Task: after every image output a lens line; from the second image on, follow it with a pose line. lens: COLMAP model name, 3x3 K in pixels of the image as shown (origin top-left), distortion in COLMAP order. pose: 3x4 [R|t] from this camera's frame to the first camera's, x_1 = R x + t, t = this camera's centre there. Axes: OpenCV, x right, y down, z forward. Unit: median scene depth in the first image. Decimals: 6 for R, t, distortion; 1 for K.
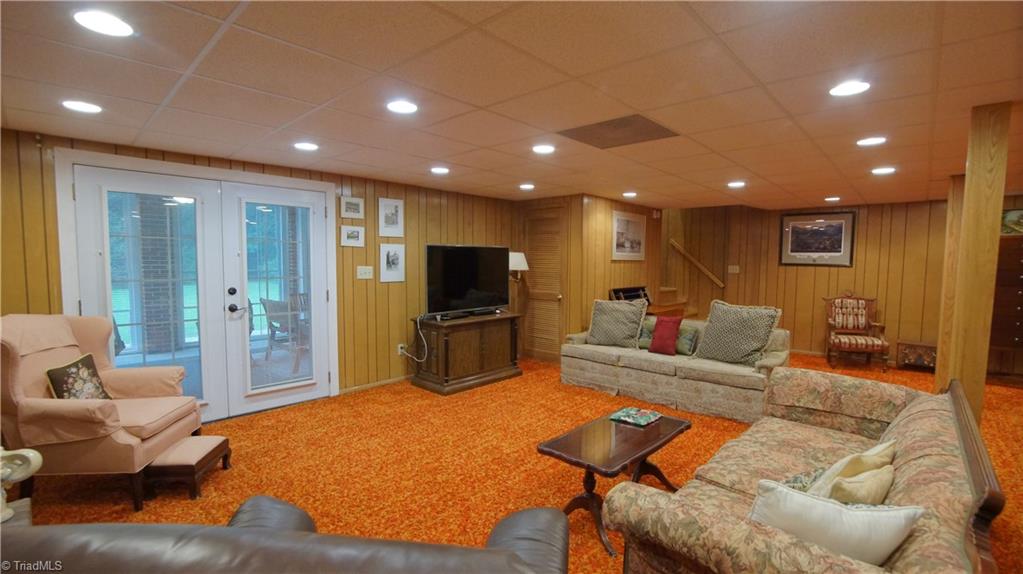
lens RADIAL K [[454.8, 0, 509.4], [0, 454.8, 292.6], [0, 0, 1]] dist [-0.029998, 0.000403]
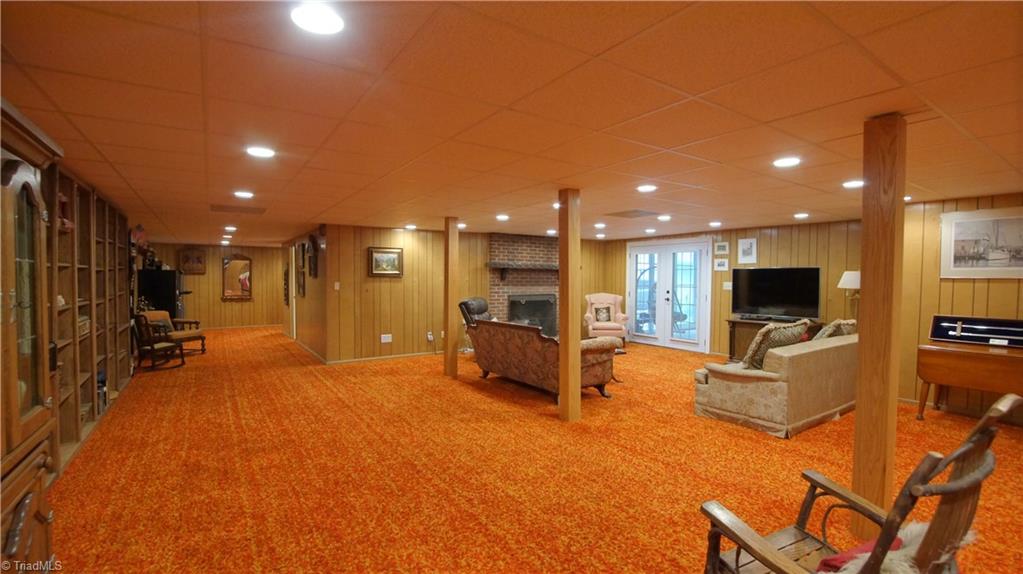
lens RADIAL K [[454.8, 0, 509.4], [0, 454.8, 292.6], [0, 0, 1]] dist [-0.029998, 0.000403]
pose [[-0.226944, 0.020480, -0.973692, 1.484219], [-0.082504, 0.995781, 0.040175, -0.021290], [0.970407, 0.089451, -0.224297, 0.605374]]
